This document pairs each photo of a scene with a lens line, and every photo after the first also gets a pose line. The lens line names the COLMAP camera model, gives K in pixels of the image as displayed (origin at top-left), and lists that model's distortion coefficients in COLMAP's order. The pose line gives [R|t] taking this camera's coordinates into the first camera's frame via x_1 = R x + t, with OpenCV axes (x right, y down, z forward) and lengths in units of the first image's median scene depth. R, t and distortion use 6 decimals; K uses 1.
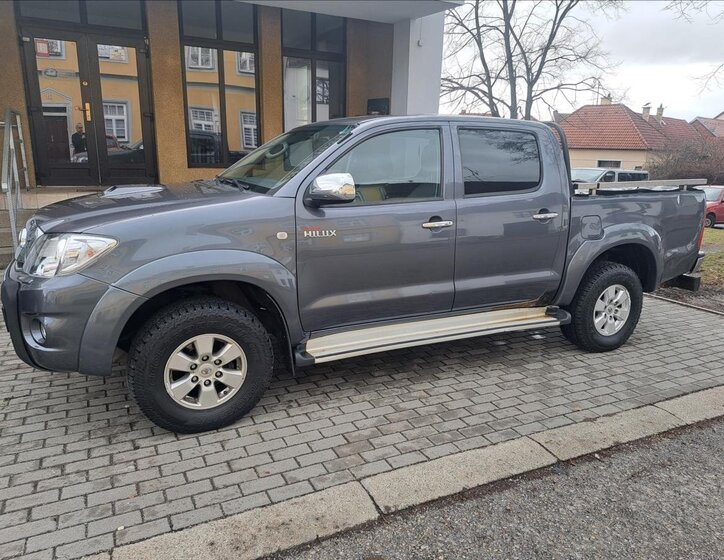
lens RADIAL K [[531.6, 0, 368.9], [0, 531.6, 283.5], [0, 0, 1]] dist [0.075823, -0.074564]
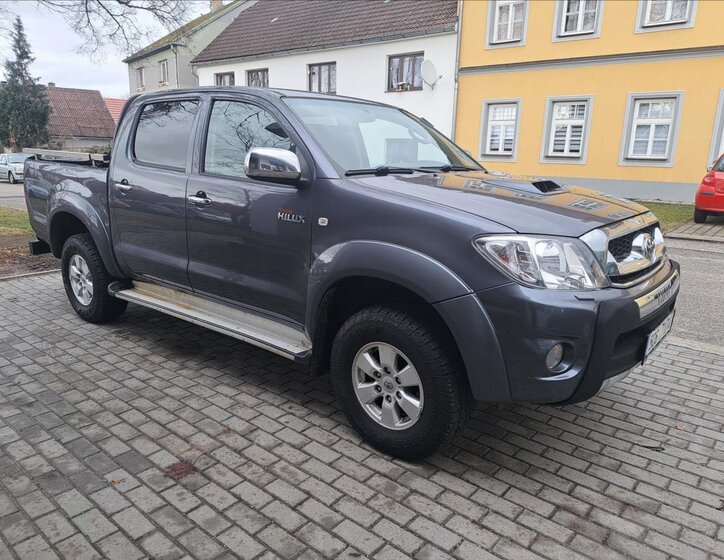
lens RADIAL K [[534.5, 0, 376.9], [0, 534.5, 277.5], [0, 0, 1]] dist [0.069991, -0.062535]
pose [[-0.394407, -0.247527, 0.884971, -1.112031], [0.193265, 0.919156, 0.343221, -0.367526], [-0.898383, 0.306403, -0.314683, 1.498525]]
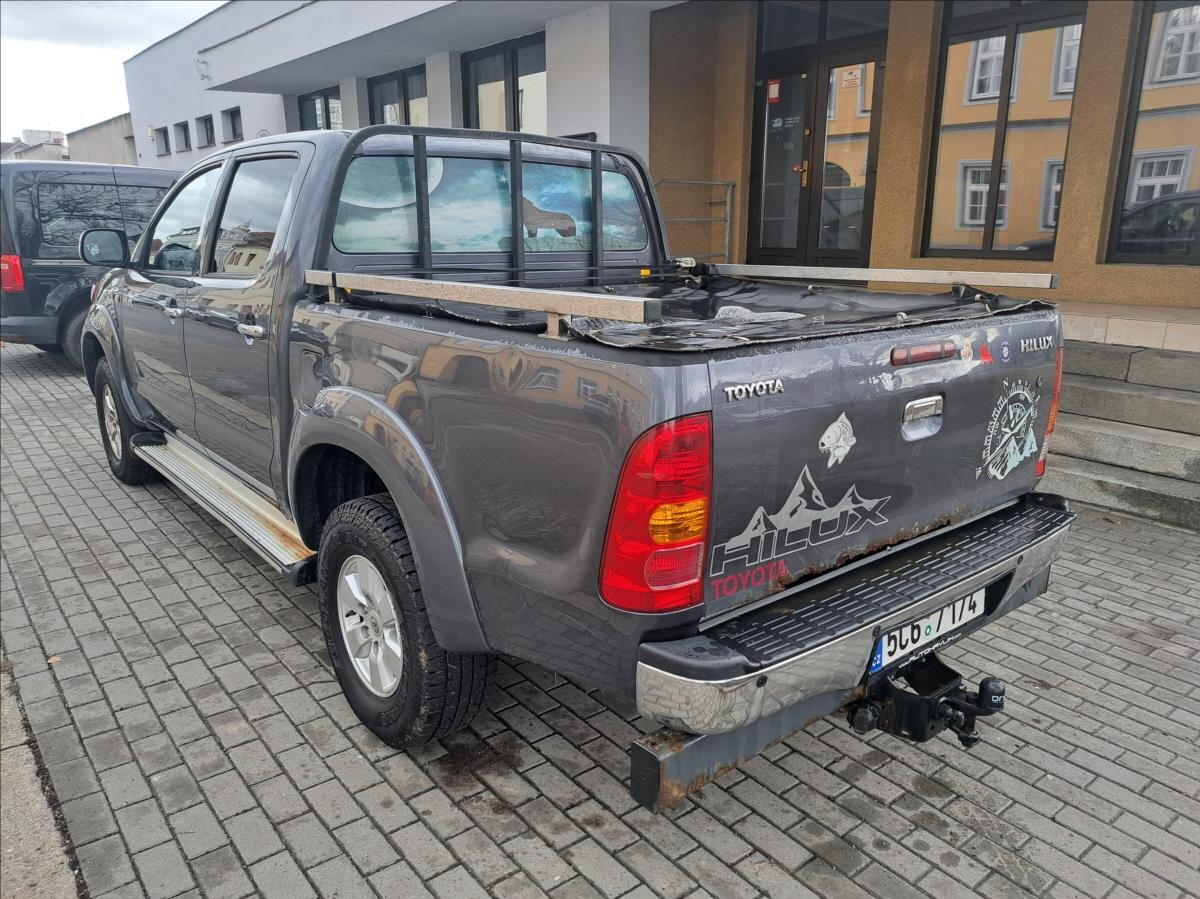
lens RADIAL K [[861.7, 0, 600.0], [0, 861.7, 449.5], [0, 0, 1]] dist [0.053124, -0.041960]
pose [[0.215380, 0.226490, -0.949902, 1.300518], [-0.239237, 0.955327, 0.173540, -0.260282], [0.946772, 0.189875, 0.259943, 1.244340]]
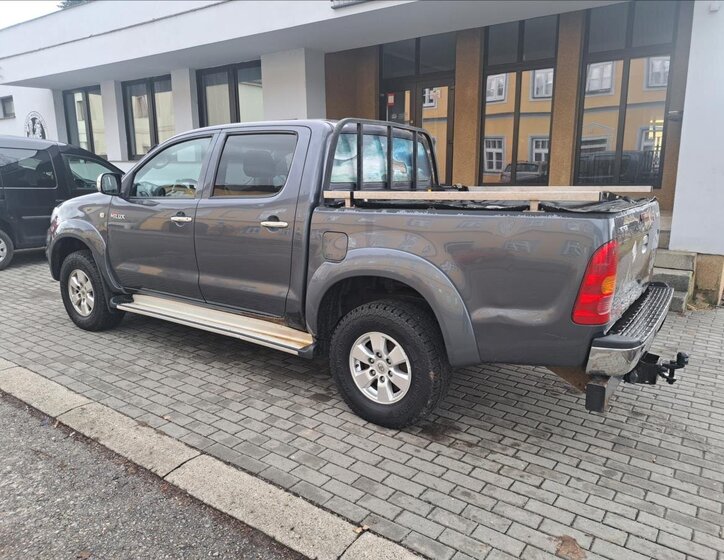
lens RADIAL K [[531.7, 0, 364.1], [0, 531.7, 279.2], [0, 0, 1]] dist [0.073999, -0.071130]
pose [[0.466798, 0.149649, -0.871611, 1.333653], [-0.204609, 0.977113, 0.058183, -0.131741], [0.860369, 0.151180, 0.486734, 0.791719]]
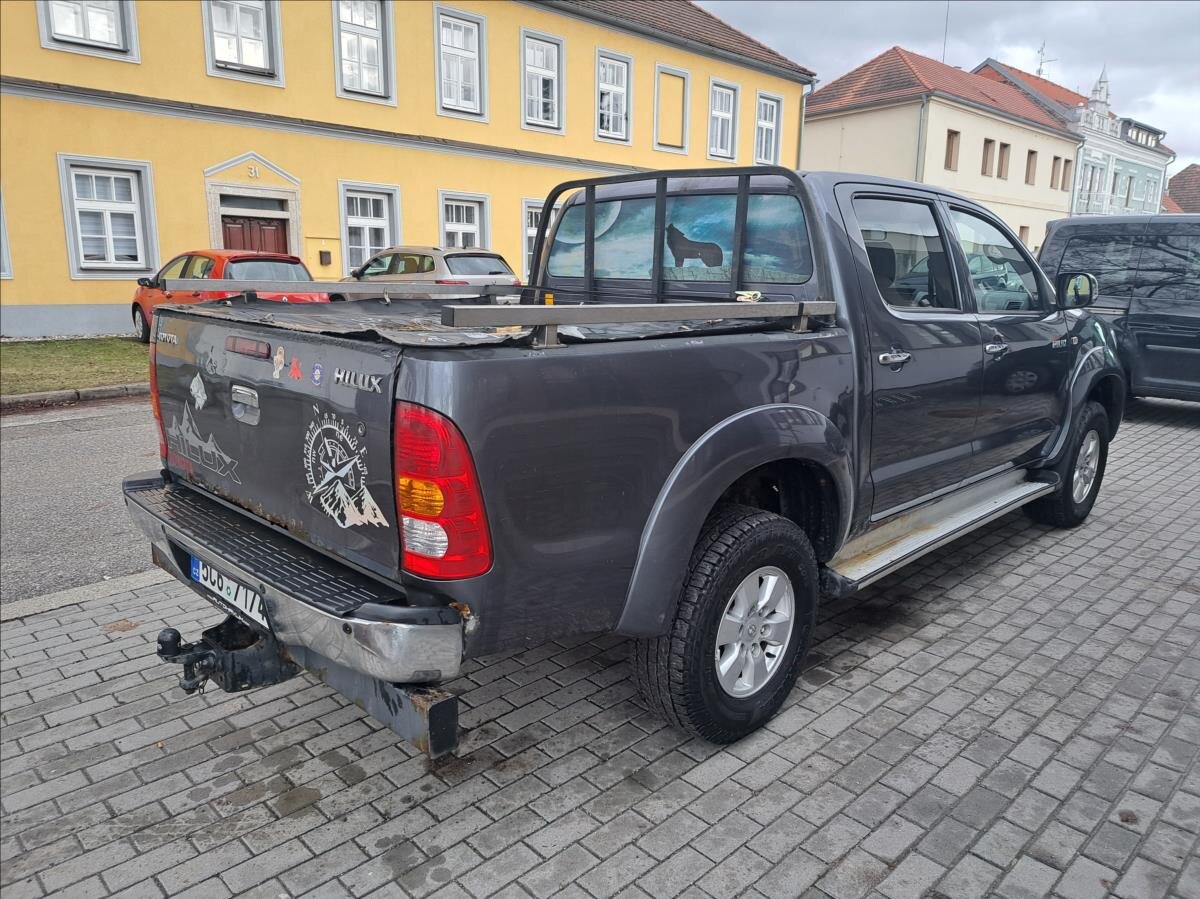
lens RADIAL K [[855.0, 0, 602.8], [0, 855.0, 446.7], [0, 0, 1]] dist [0.072222, -0.068026]
pose [[-0.952507, 0.024083, -0.303563, 0.707372], [-0.110740, 0.901222, 0.418970, -0.520625], [0.283668, 0.432688, -0.855753, 2.297684]]
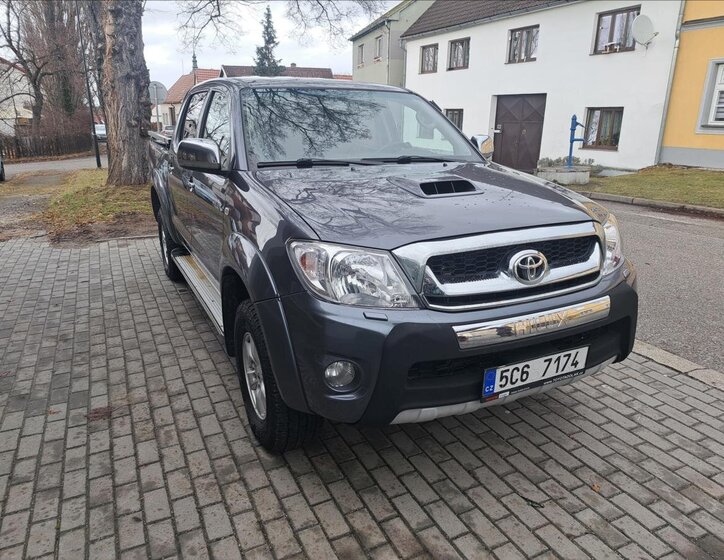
lens RADIAL K [[538.0, 0, 370.5], [0, 538.0, 276.1], [0, 0, 1]] dist [0.071854, -0.070504]
pose [[0.008045, -0.311090, 0.950346, -1.185979], [0.232698, 0.924869, 0.300781, -0.297077], [-0.972516, 0.218724, 0.079830, 1.046964]]
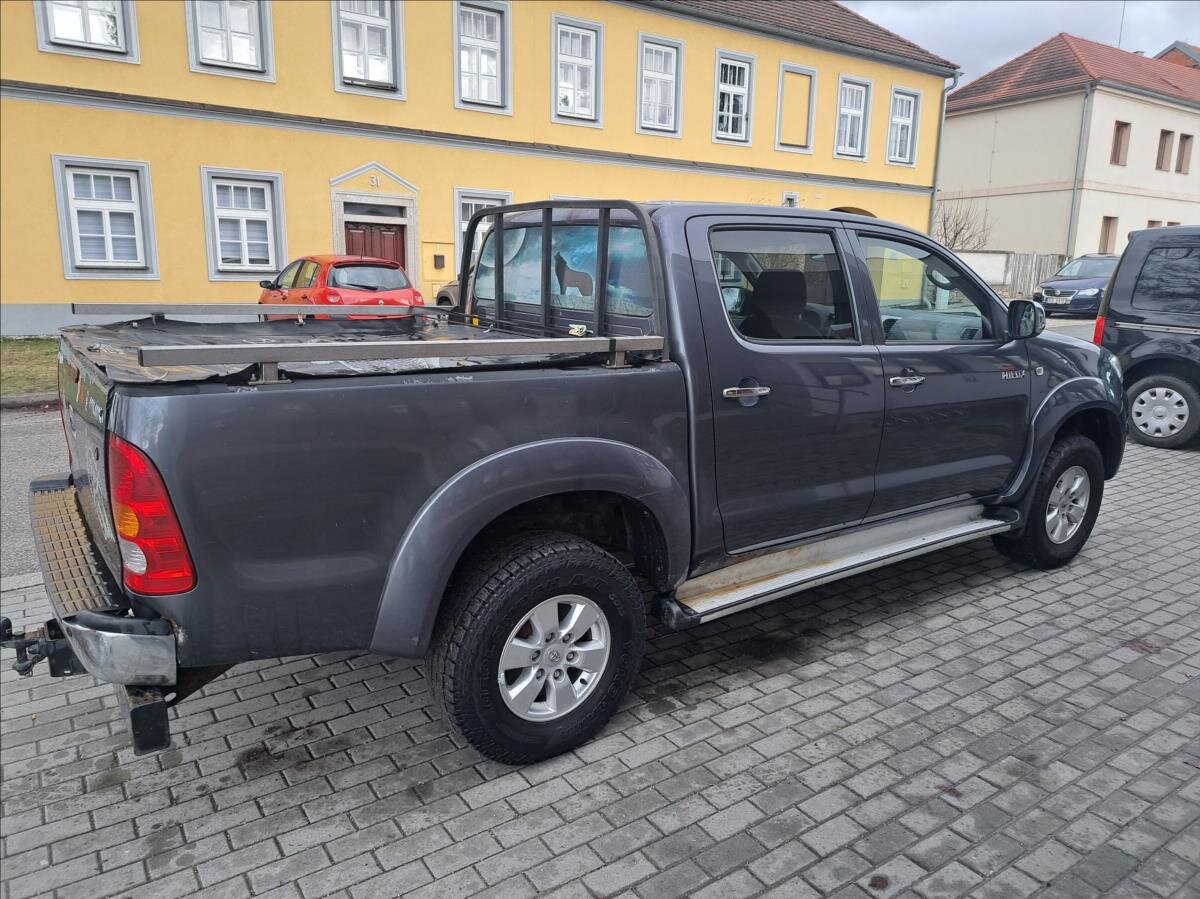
lens RADIAL K [[855.0, 0, 602.8], [0, 855.0, 446.7], [0, 0, 1]] dist [0.072222, -0.068026]
pose [[-0.989659, -0.014976, -0.142653, 0.409455], [-0.076391, 0.896789, 0.435814, -0.586684], [0.121403, 0.442205, -0.888660, 2.371335]]
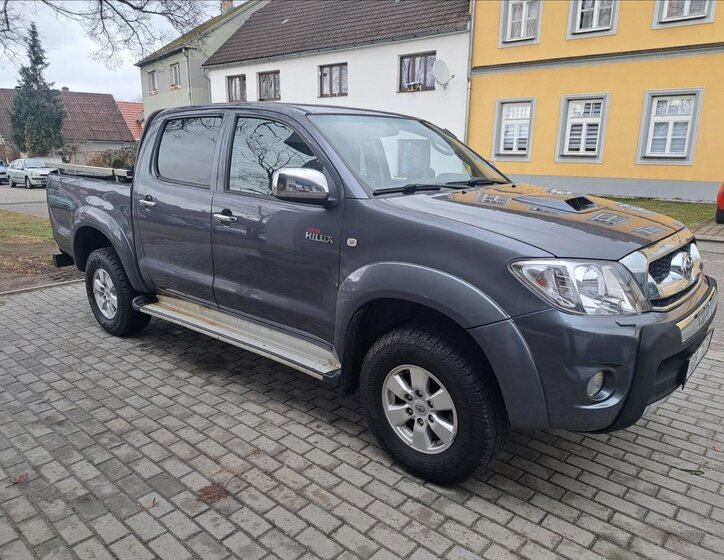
lens RADIAL K [[535.2, 0, 373.7], [0, 535.2, 280.1], [0, 0, 1]] dist [0.072593, -0.066043]
pose [[-0.373587, -0.250906, 0.893017, -1.087172], [0.208335, 0.915431, 0.344359, -0.399356], [-0.903897, 0.314694, -0.289721, 1.511450]]
